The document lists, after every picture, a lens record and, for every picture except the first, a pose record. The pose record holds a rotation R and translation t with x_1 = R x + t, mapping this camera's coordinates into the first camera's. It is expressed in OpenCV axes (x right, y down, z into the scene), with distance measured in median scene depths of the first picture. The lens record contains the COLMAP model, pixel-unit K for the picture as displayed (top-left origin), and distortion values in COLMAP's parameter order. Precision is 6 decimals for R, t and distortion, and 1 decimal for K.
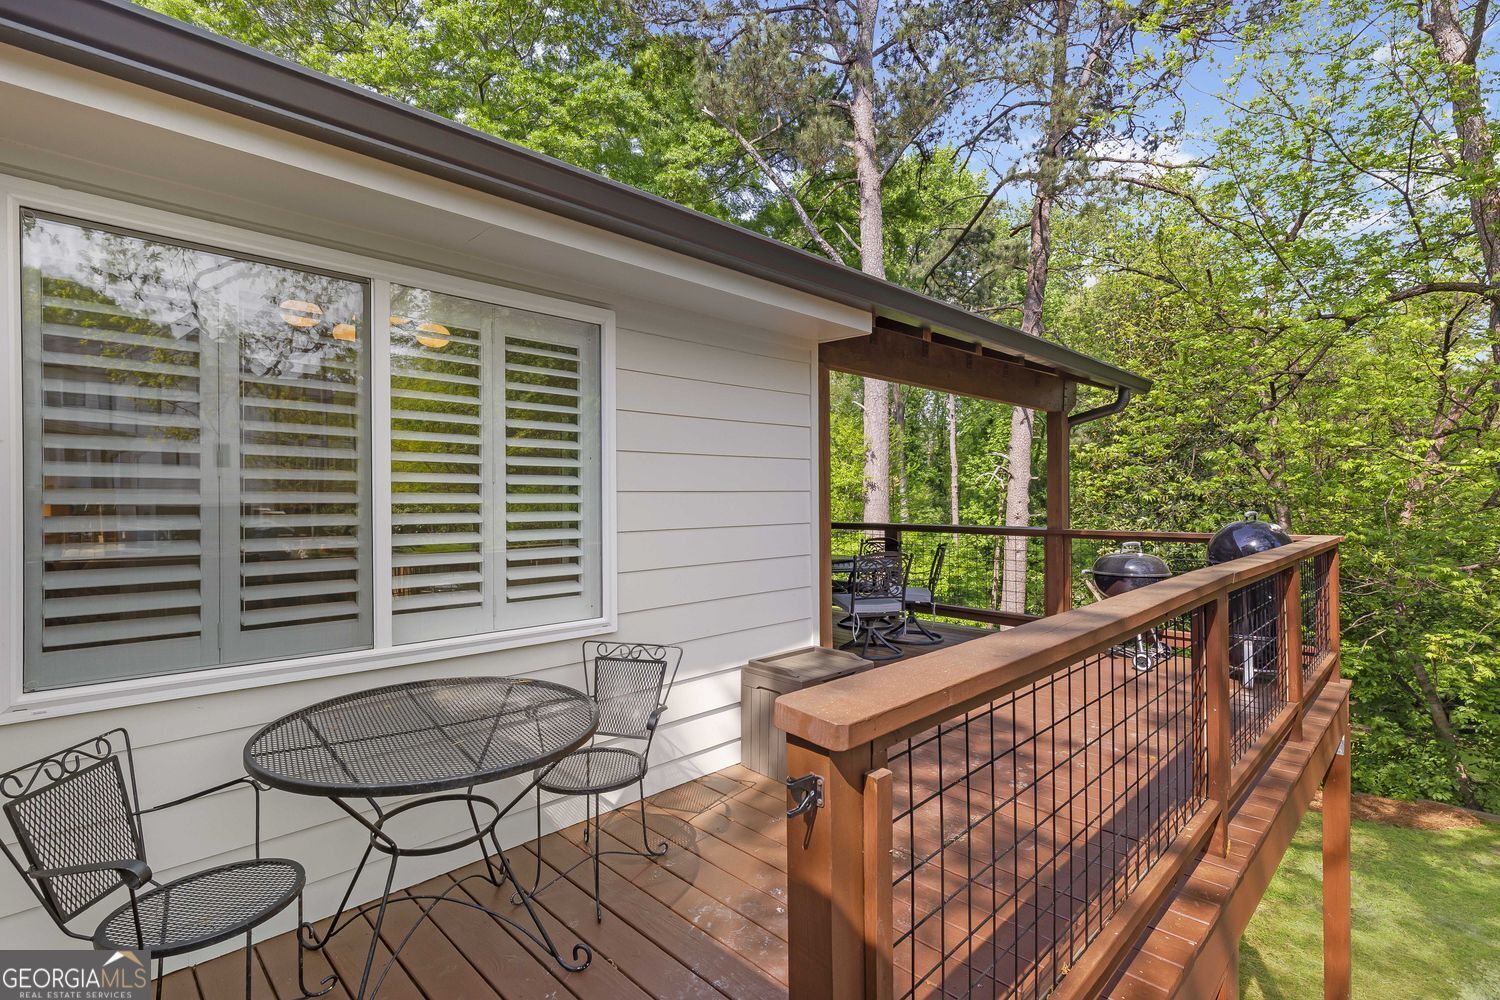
lens RADIAL K [[698.6, 0, 750.0], [0, 698.6, 500.0], [0, 0, 1]] dist [0.000903, 0.000118]
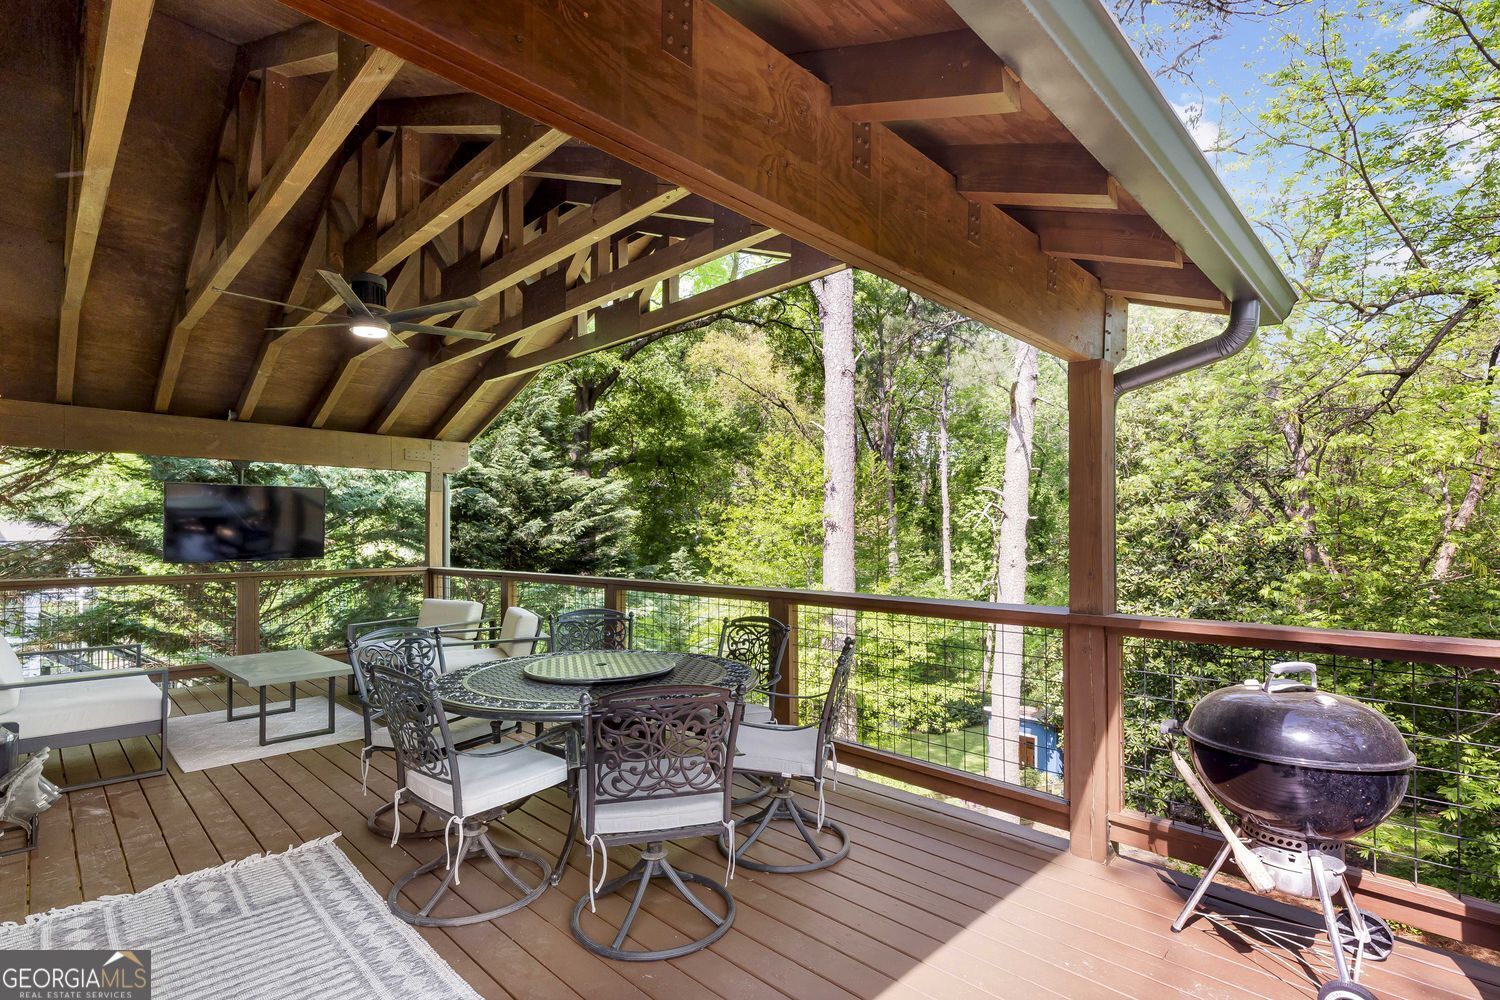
lens RADIAL K [[707.9, 0, 746.9], [0, 707.9, 540.9], [0, 0, 1]] dist [0.002901, 0.000188]
pose [[0.999977, 0.004425, 0.005137, 0.046959], [-0.004421, 0.999990, -0.000724, -0.001236], [-0.005140, 0.000702, 0.999987, 0.119140]]
